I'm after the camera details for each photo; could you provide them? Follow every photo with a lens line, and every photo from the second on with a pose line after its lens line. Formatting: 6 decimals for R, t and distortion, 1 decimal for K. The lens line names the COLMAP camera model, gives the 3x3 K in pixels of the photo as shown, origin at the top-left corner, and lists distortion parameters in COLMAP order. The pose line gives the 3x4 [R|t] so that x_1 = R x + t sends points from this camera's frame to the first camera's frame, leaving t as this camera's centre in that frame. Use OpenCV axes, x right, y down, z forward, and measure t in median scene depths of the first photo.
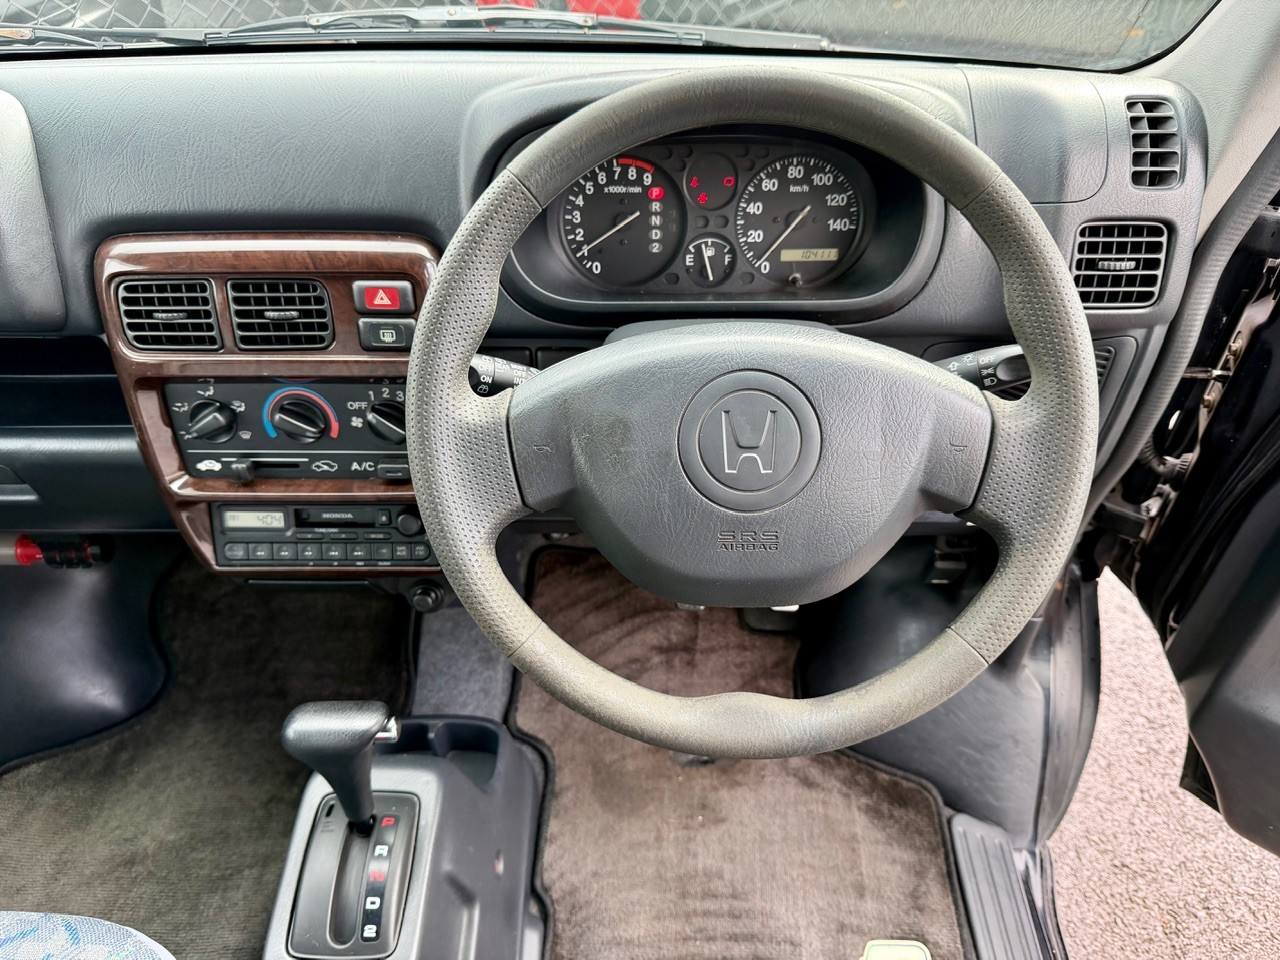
lens RADIAL K [[860.9, 0, 659.1], [0, 860.9, 441.9], [0, 0, 1]] dist [0.009341, -0.029670]
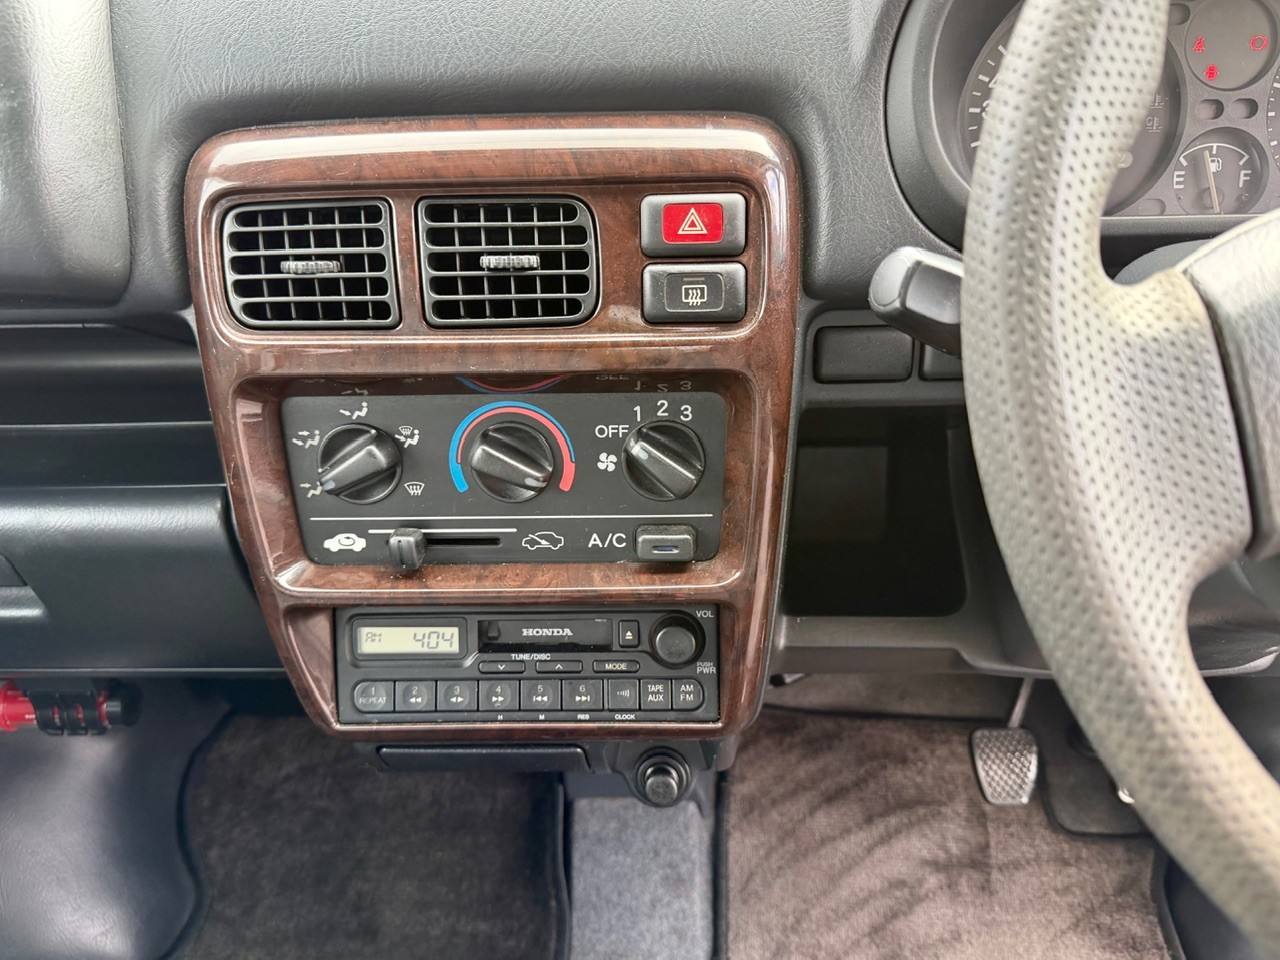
lens RADIAL K [[903.4, 0, 640.0], [0, 903.4, 480.0], [0, 0, 1]] dist [0.035648, -0.041065]
pose [[0.999400, -0.007841, -0.033741, -0.315397], [0.002724, 0.988818, -0.149104, 0.081581], [0.034533, 0.148922, 0.988246, 0.410412]]
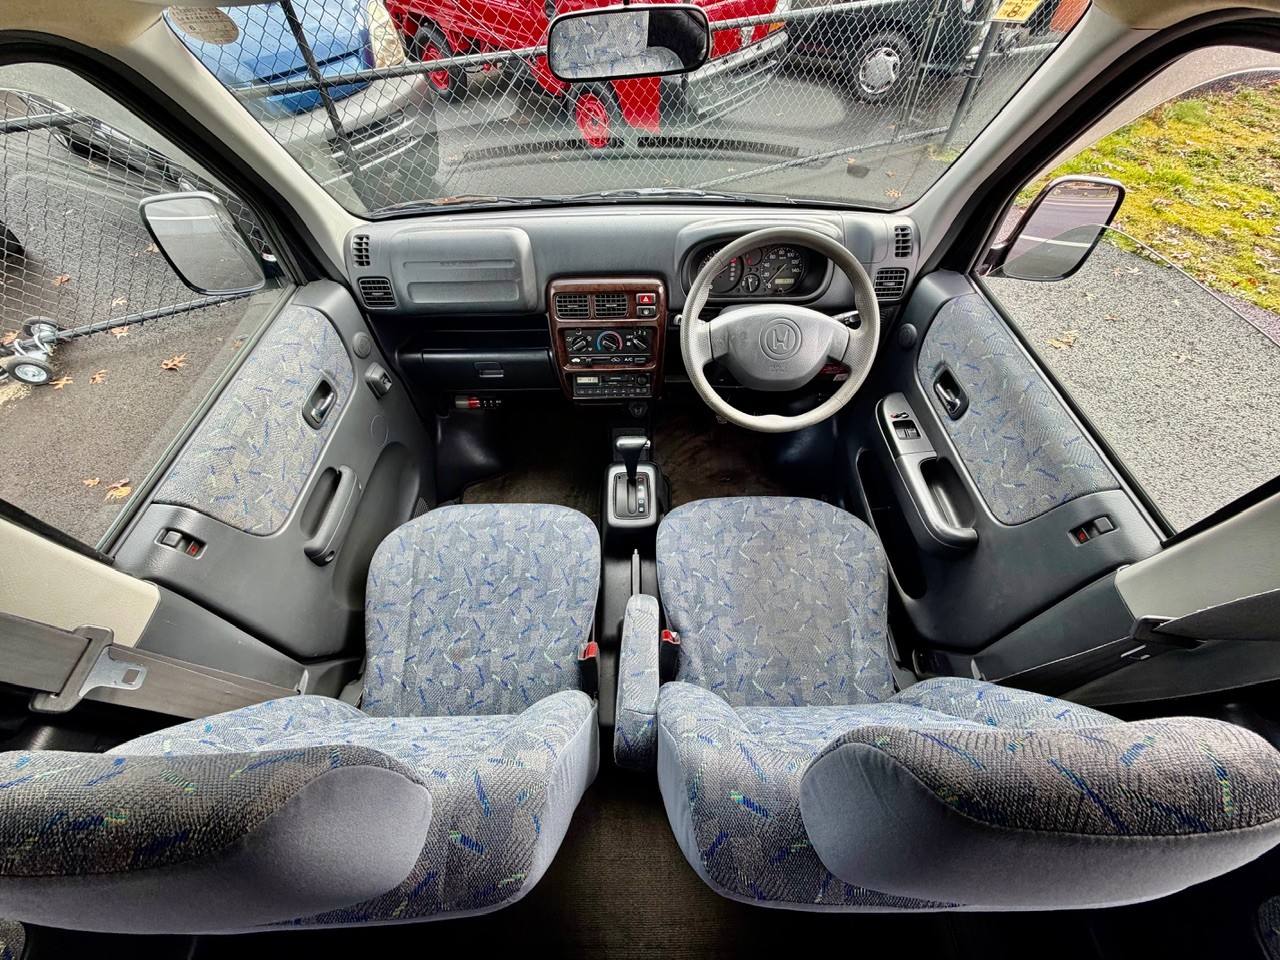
lens RADIAL K [[509.2, 0, 634.0], [0, 509.2, 472.4], [0, 0, 1]] dist [0.000451, 0.000646]
pose [[0.999686, -0.021020, 0.013653, -0.374407], [0.018535, 0.986643, 0.161837, 0.132404], [-0.016872, -0.161533, 0.986723, -0.797047]]
